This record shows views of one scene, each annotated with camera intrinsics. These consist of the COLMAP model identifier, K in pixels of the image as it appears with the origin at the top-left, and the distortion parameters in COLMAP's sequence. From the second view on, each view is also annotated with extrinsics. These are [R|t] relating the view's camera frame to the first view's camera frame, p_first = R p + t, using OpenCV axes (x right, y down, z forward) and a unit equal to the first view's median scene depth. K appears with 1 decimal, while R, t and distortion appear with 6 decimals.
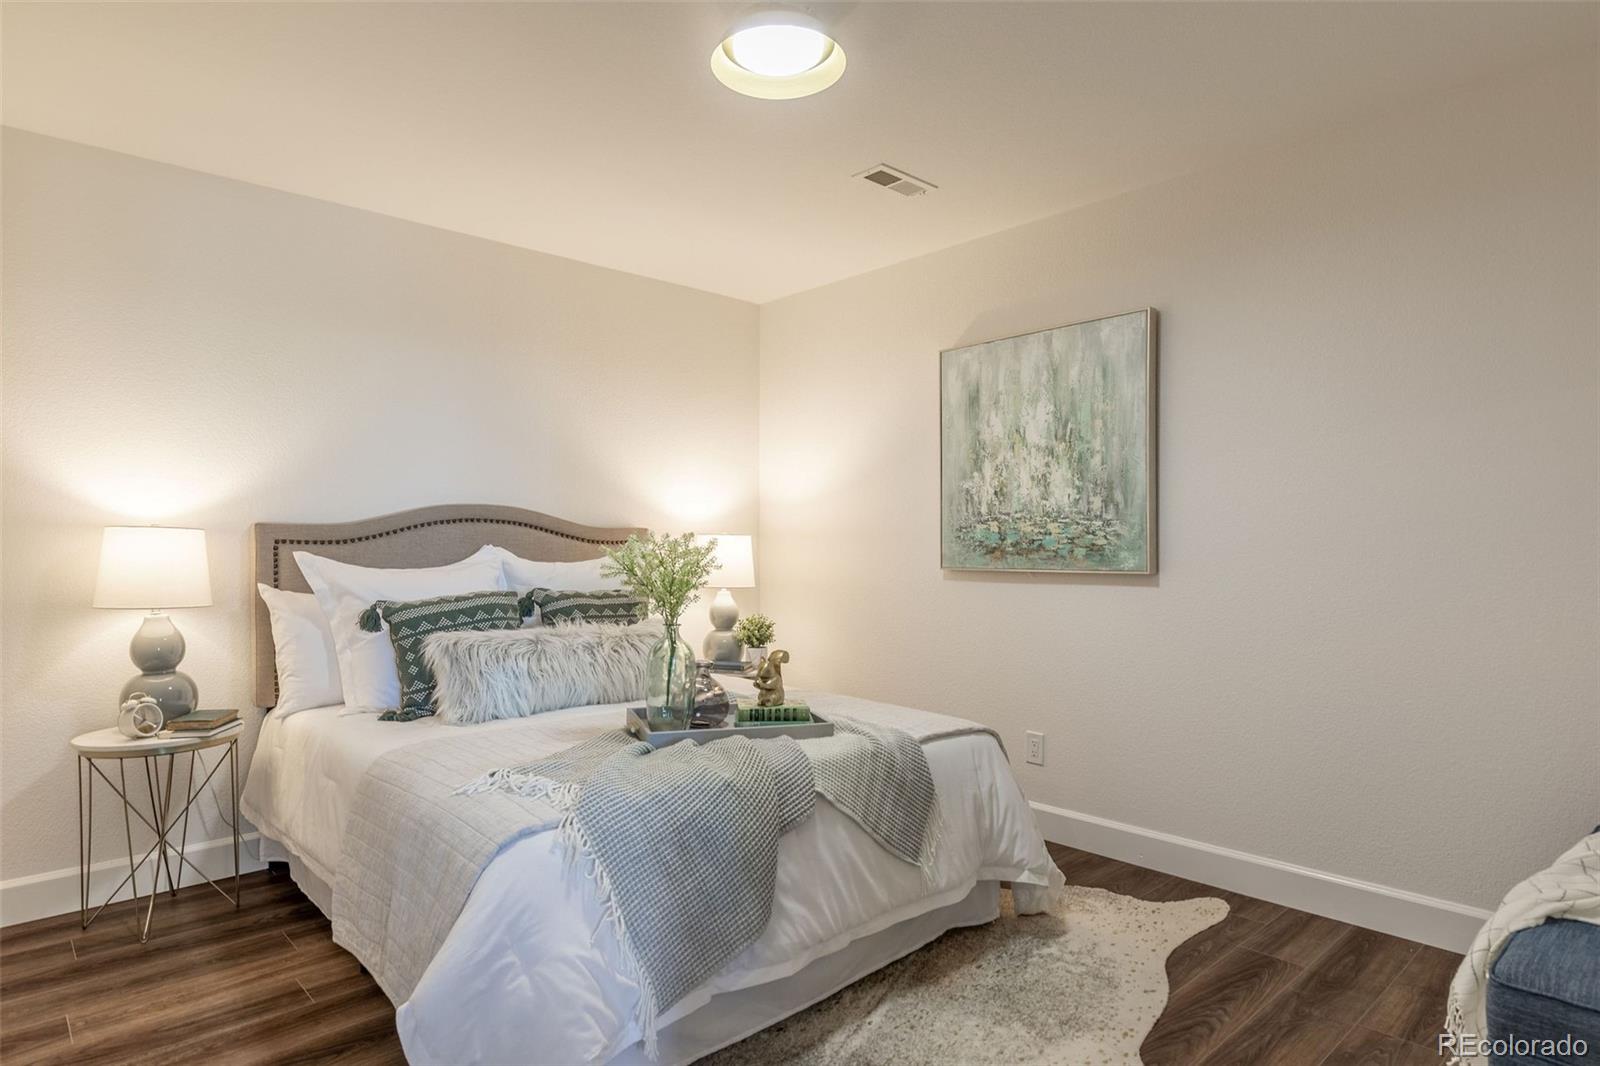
lens RADIAL K [[914.2, 0, 801.0], [0, 914.2, 543.3], [0, 0, 1]] dist [0.008952, 0.000592]
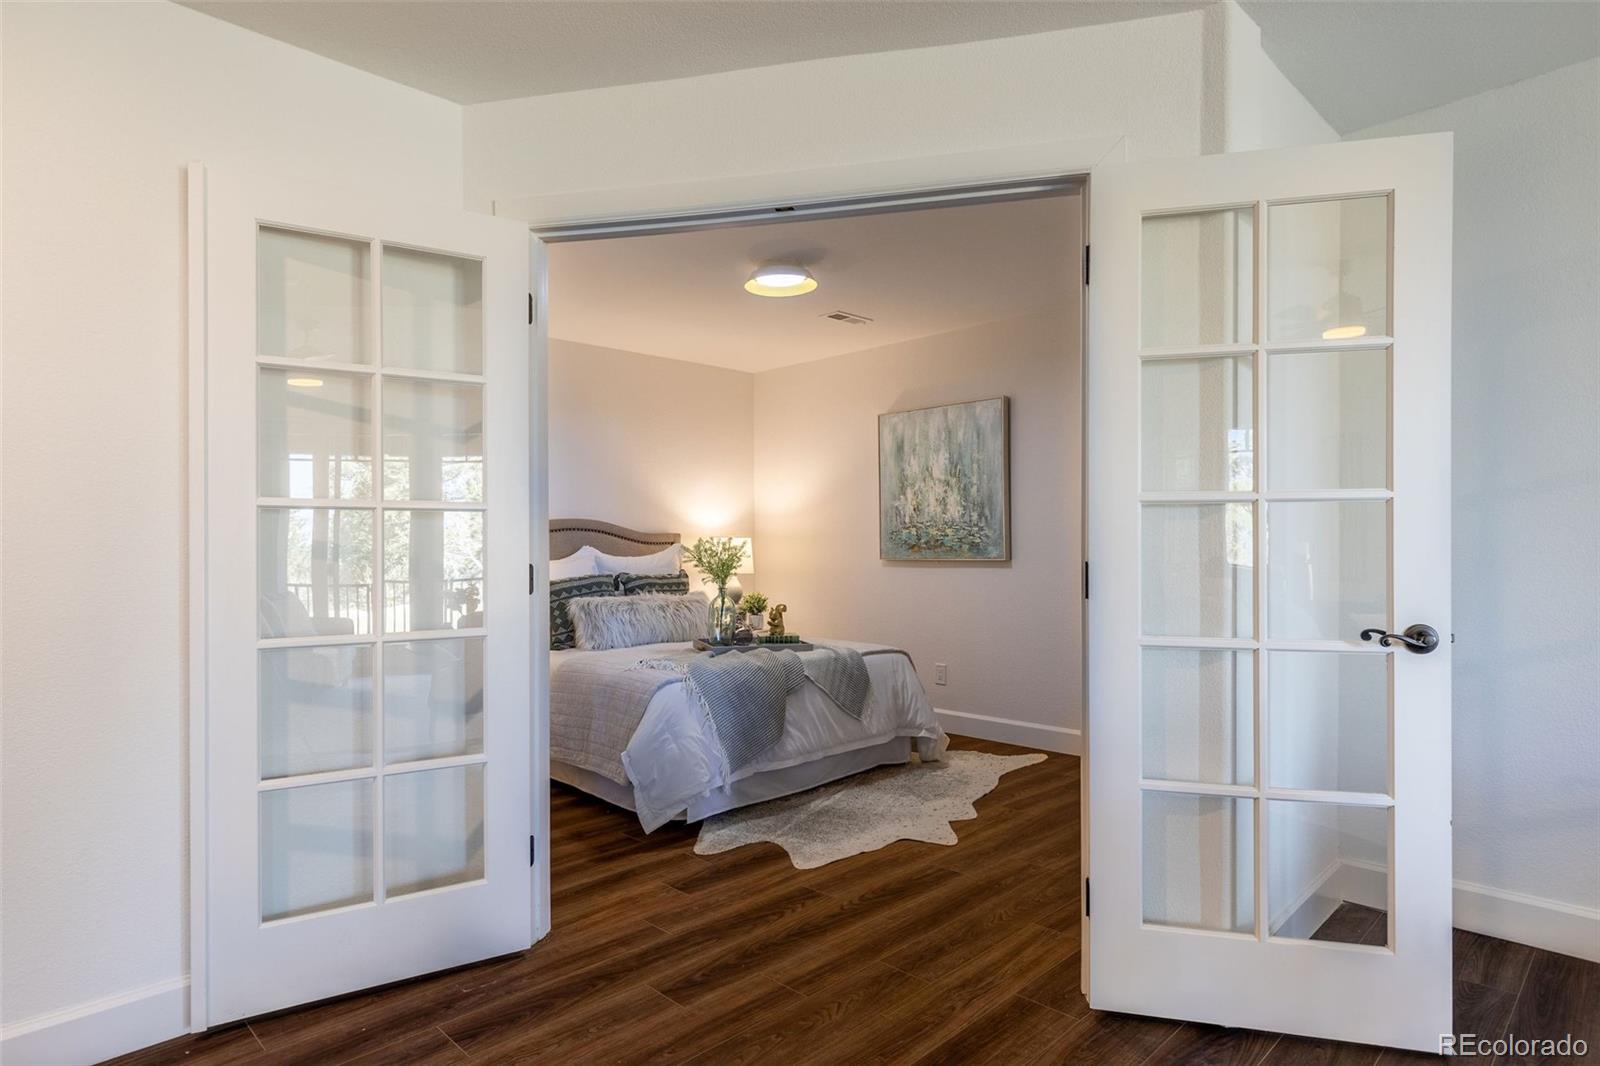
lens RADIAL K [[914.2, 0, 797.3], [0, 914.2, 533.0], [0, 0, 1]] dist [0.008952, 0.000592]
pose [[0.999394, -0.007510, 0.033992, -0.046371], [0.007900, 0.999904, -0.011369, 0.001027], [-0.033903, 0.011631, 0.999357, -0.675172]]
